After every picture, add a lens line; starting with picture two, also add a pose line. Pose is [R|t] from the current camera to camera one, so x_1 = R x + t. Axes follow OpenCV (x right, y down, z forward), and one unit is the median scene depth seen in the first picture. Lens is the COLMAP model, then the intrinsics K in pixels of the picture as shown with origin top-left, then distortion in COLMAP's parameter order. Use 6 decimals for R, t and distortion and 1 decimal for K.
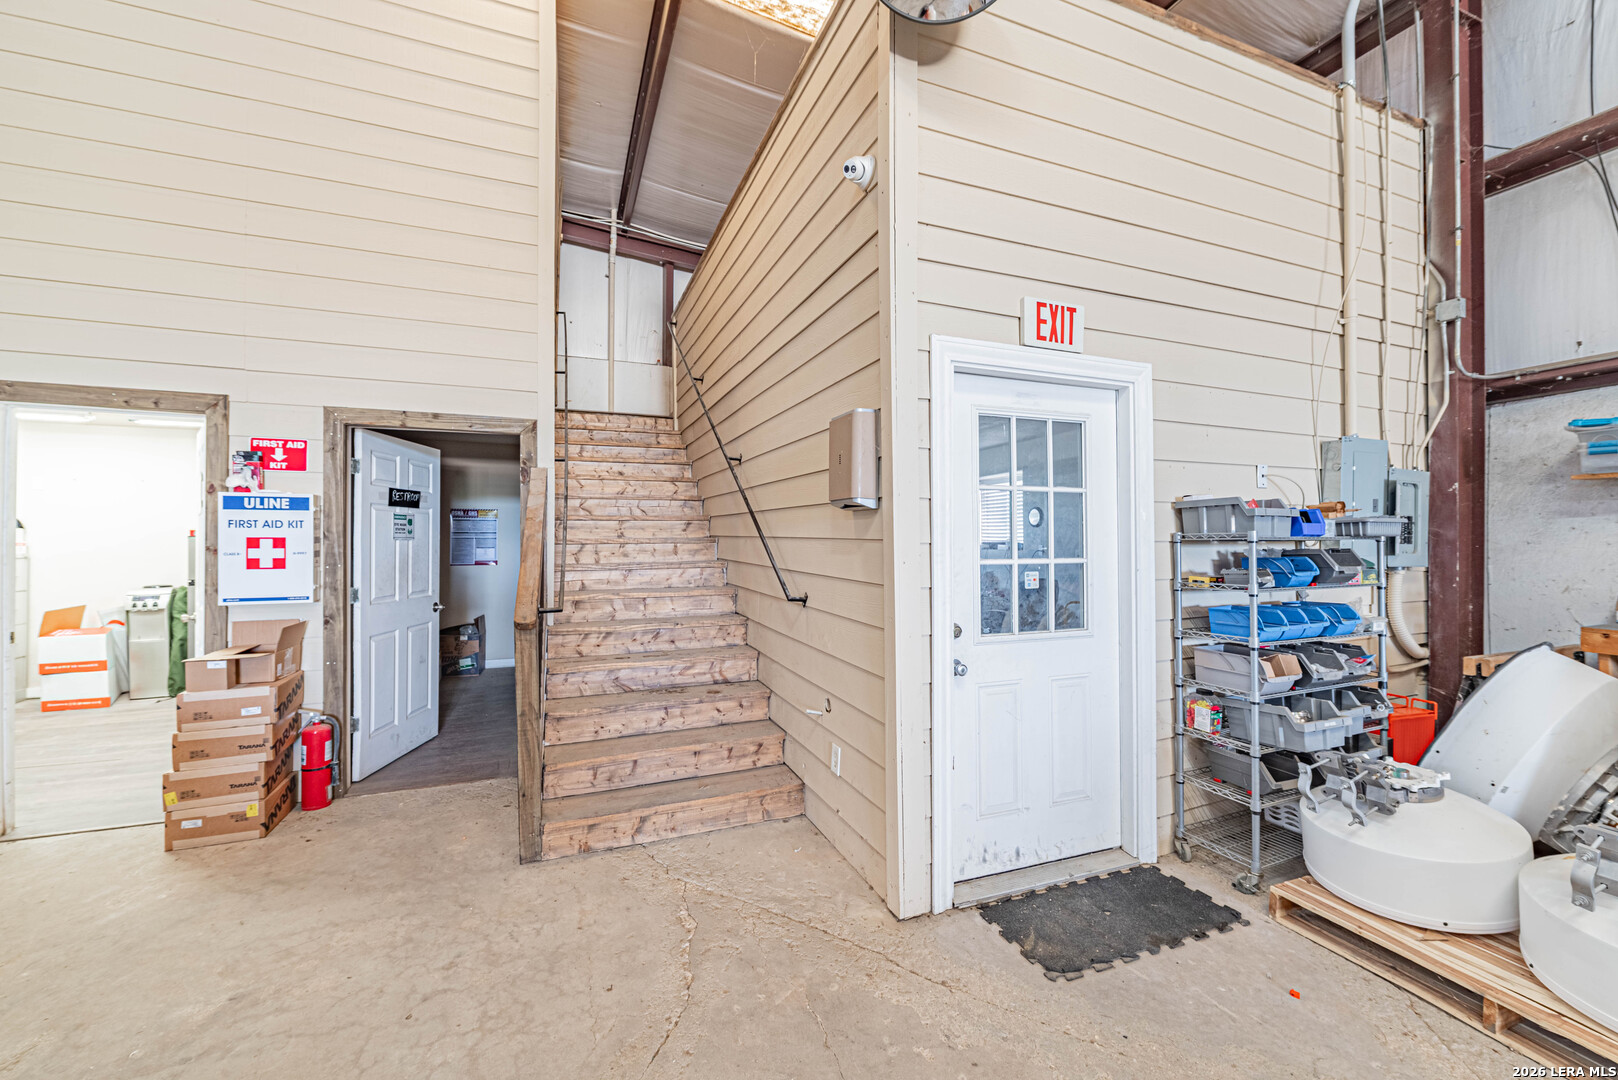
lens RADIAL K [[636.1, 0, 814.1], [0, 636.1, 535.1], [0, 0, 1]] dist [-0.002261, -0.000196]
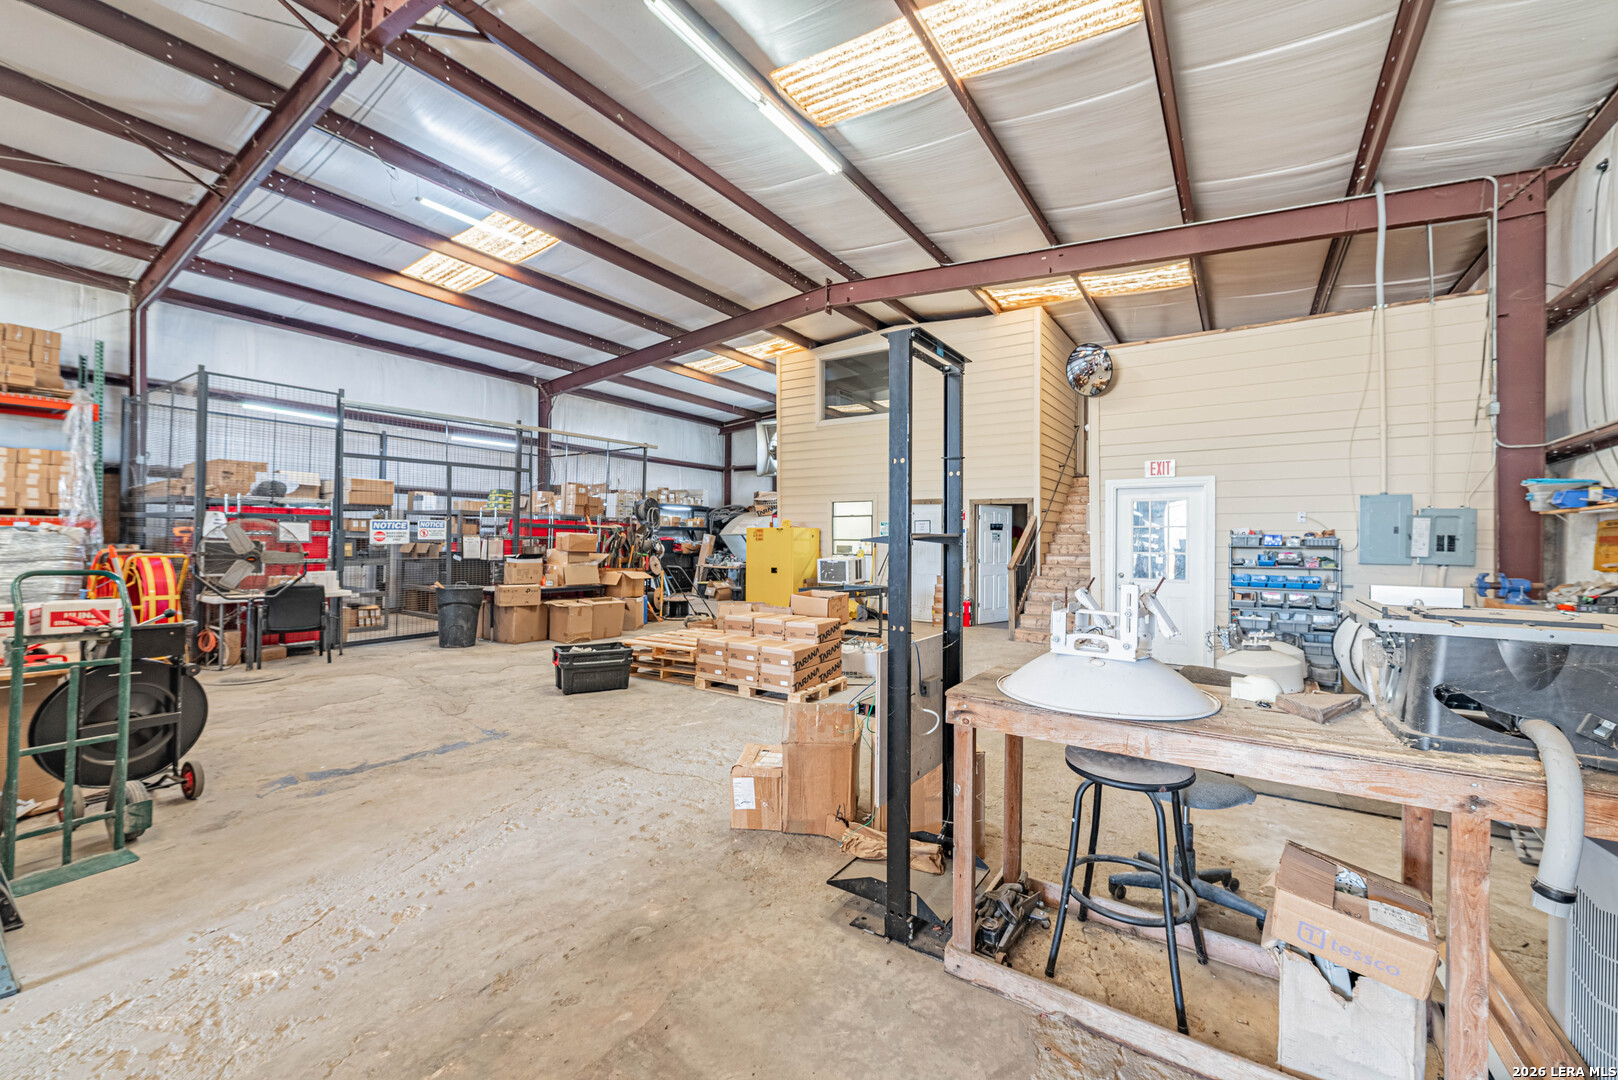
lens RADIAL K [[636.1, 0, 814.1], [0, 636.1, 535.1], [0, 0, 1]] dist [-0.002261, -0.000196]
pose [[0.556729, 0.000319, -0.830694, 1.390165], [0.002037, 0.999996, 0.001749, -0.035431], [0.830692, -0.002666, 0.556726, -1.364009]]
